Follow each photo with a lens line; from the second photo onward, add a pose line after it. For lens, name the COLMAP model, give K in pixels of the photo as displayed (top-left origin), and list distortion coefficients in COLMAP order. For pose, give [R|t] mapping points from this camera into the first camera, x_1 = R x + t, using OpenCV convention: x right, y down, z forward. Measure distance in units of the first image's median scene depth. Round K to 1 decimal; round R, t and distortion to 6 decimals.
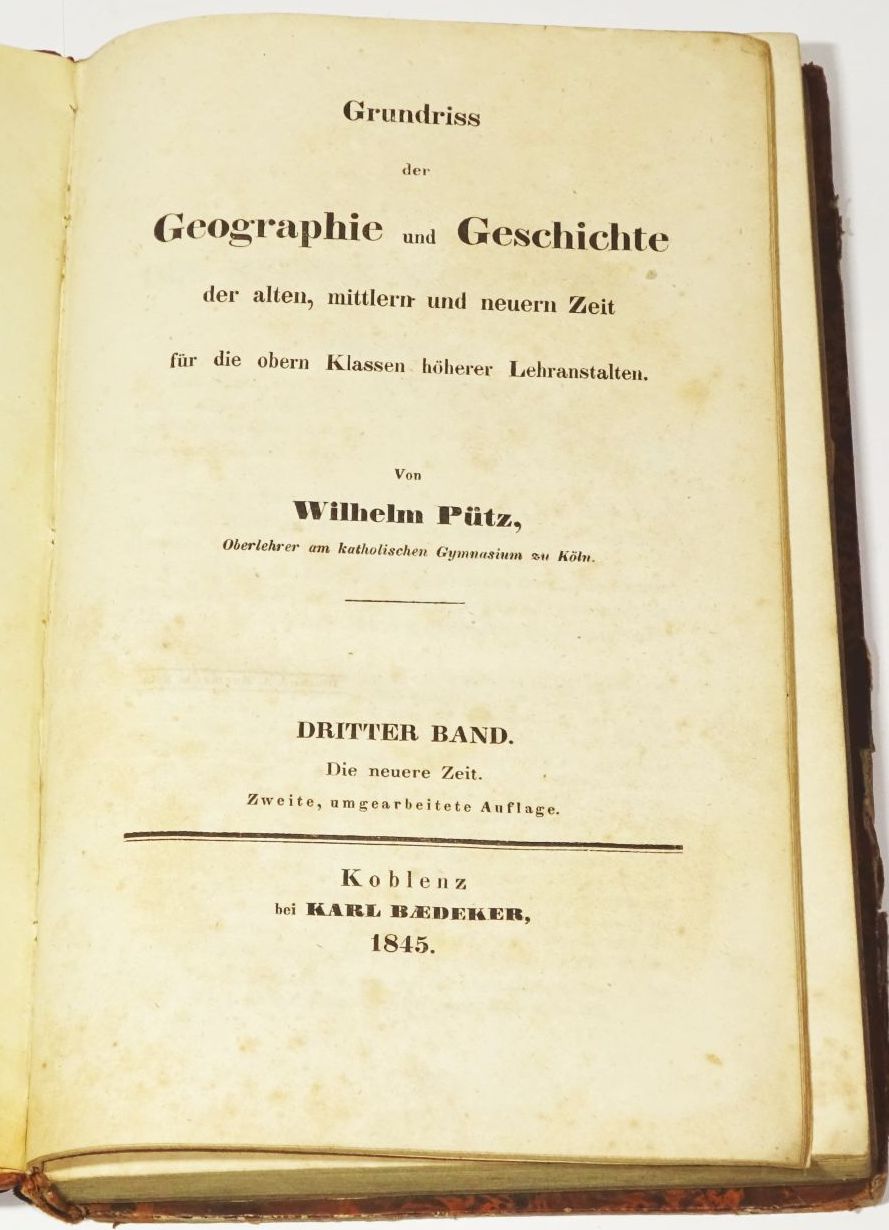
lens RADIAL K [[2269.0, 0, 447.5], [0, 2269.0, 612.6], [0, 0, 1]] dist [0.072633, 0.000000]
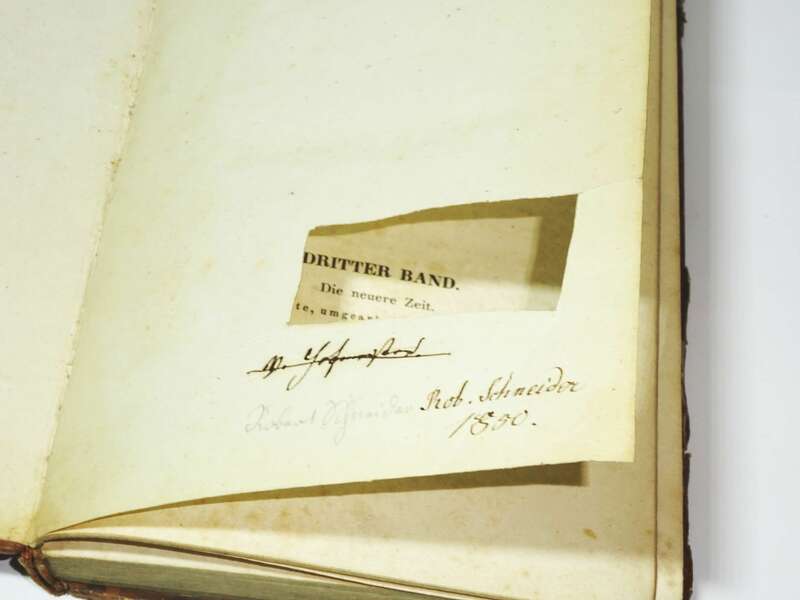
lens RADIAL K [[1450.3, 0, 398.7], [0, 1450.3, 301.1], [0, 0, 1]] dist [0.002921, 0.000000]
pose [[0.992019, 0.126090, 0.000244, -0.006371], [-0.125989, 0.991145, 0.041945, 0.033612], [0.005047, -0.041641, 0.999120, 0.136480]]
